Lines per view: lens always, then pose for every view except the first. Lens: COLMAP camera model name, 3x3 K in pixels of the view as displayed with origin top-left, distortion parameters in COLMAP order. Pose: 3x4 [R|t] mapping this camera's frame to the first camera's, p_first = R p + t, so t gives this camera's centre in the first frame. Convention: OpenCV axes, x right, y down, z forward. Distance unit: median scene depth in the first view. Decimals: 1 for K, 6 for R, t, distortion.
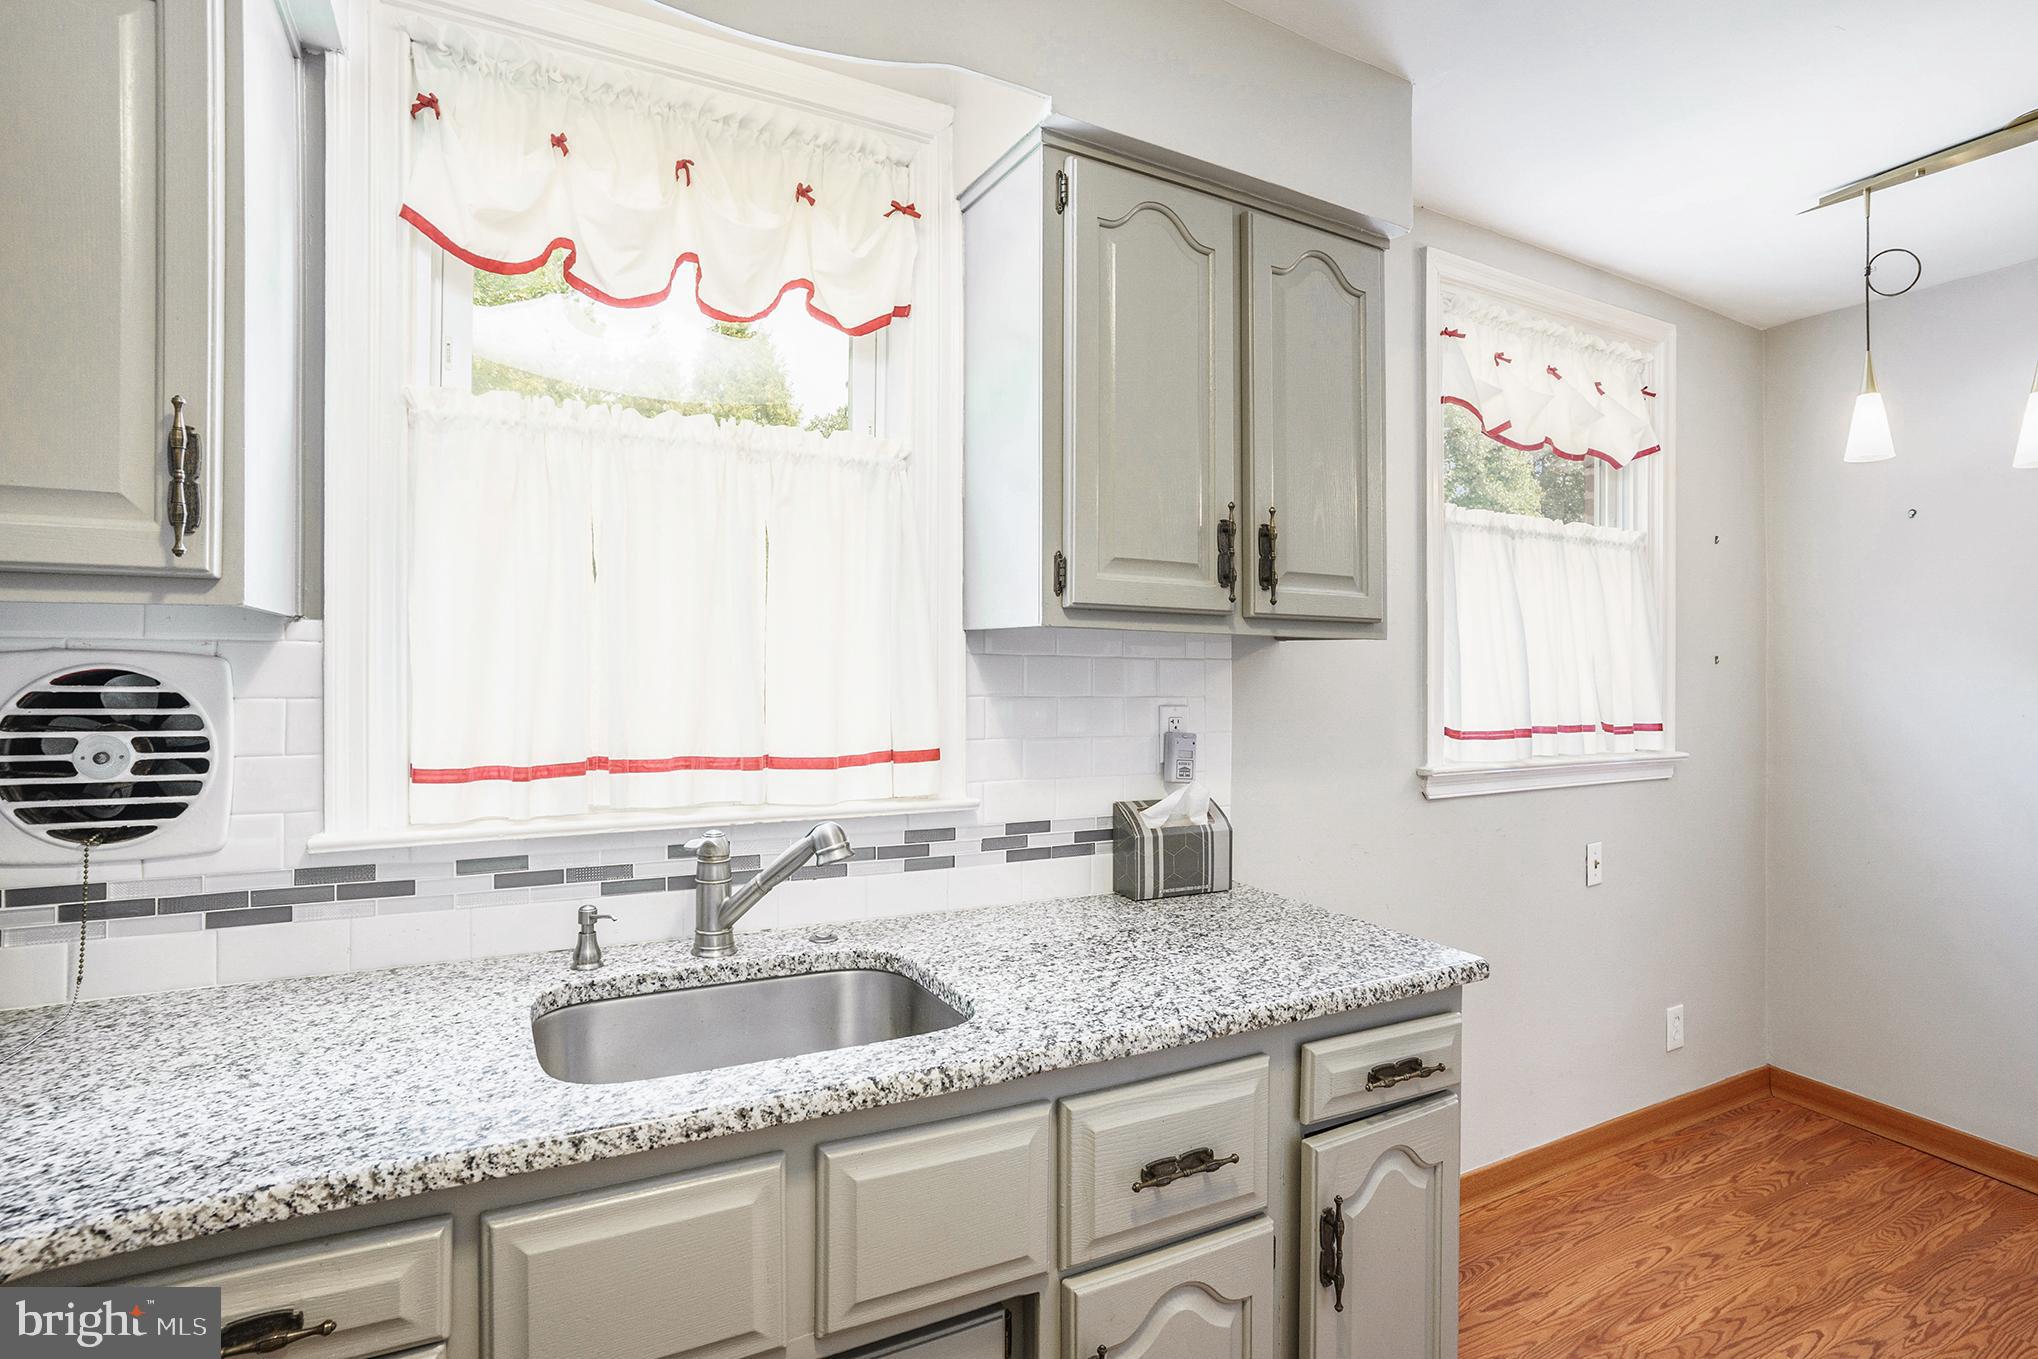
lens RADIAL K [[961.5, 0, 1019.0], [0, 961.5, 679.5], [0, 0, 1]] dist [-0.050472, 0.029000]
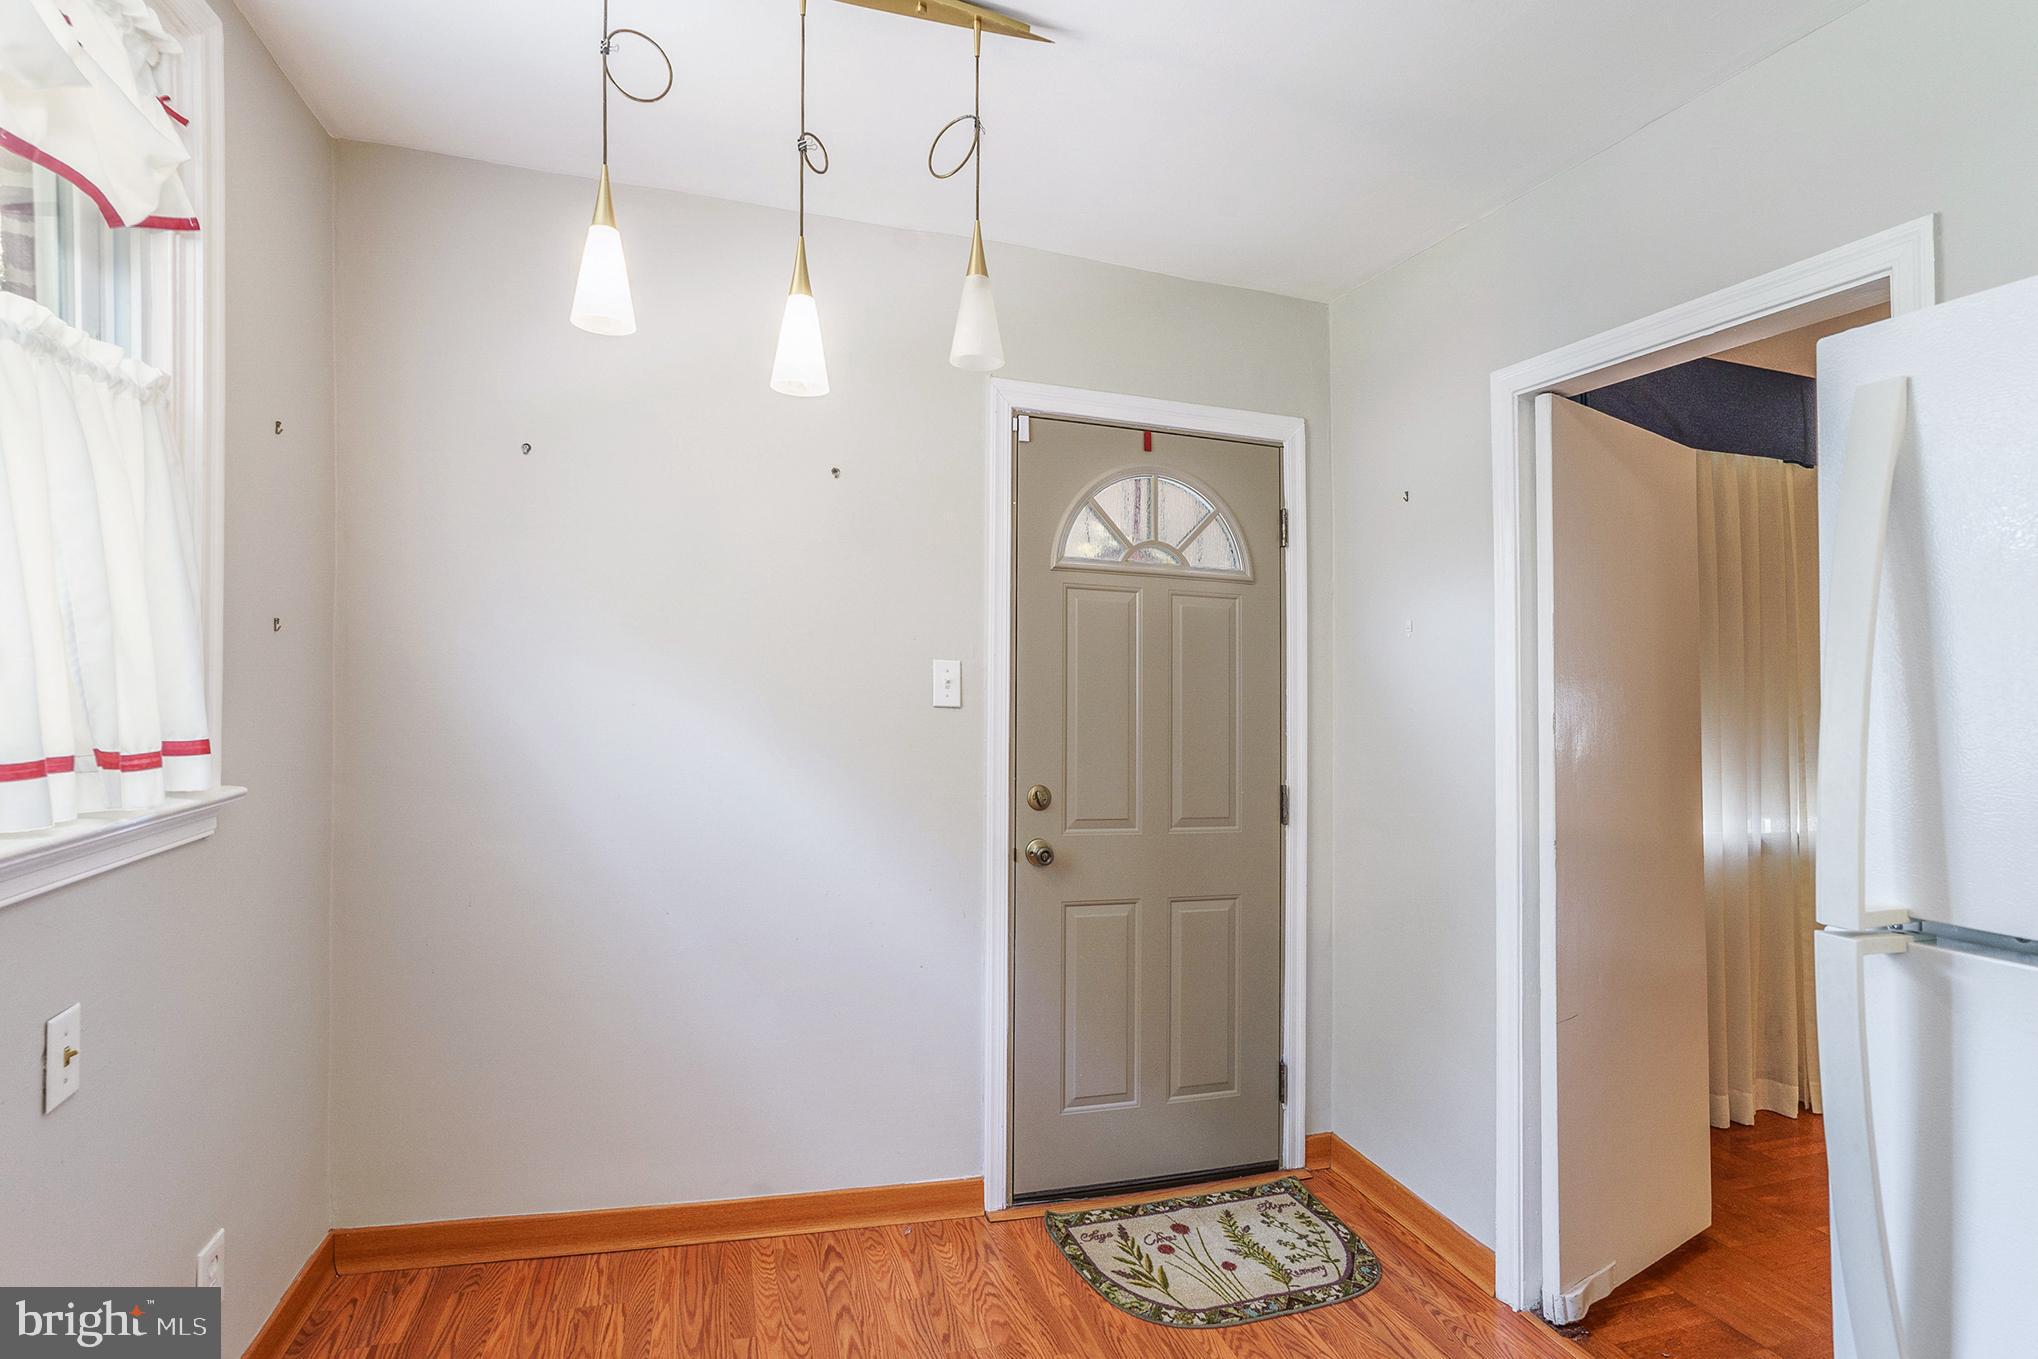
lens RADIAL K [[975.7, 0, 1019.0], [0, 975.7, 679.5], [0, 0, 1]] dist [0.000986, -0.000024]
pose [[0.162633, -0.004975, 0.986674, 0.215292], [-0.022202, 0.999716, 0.008701, -0.001822], [-0.986437, -0.023321, 0.162476, 0.465235]]
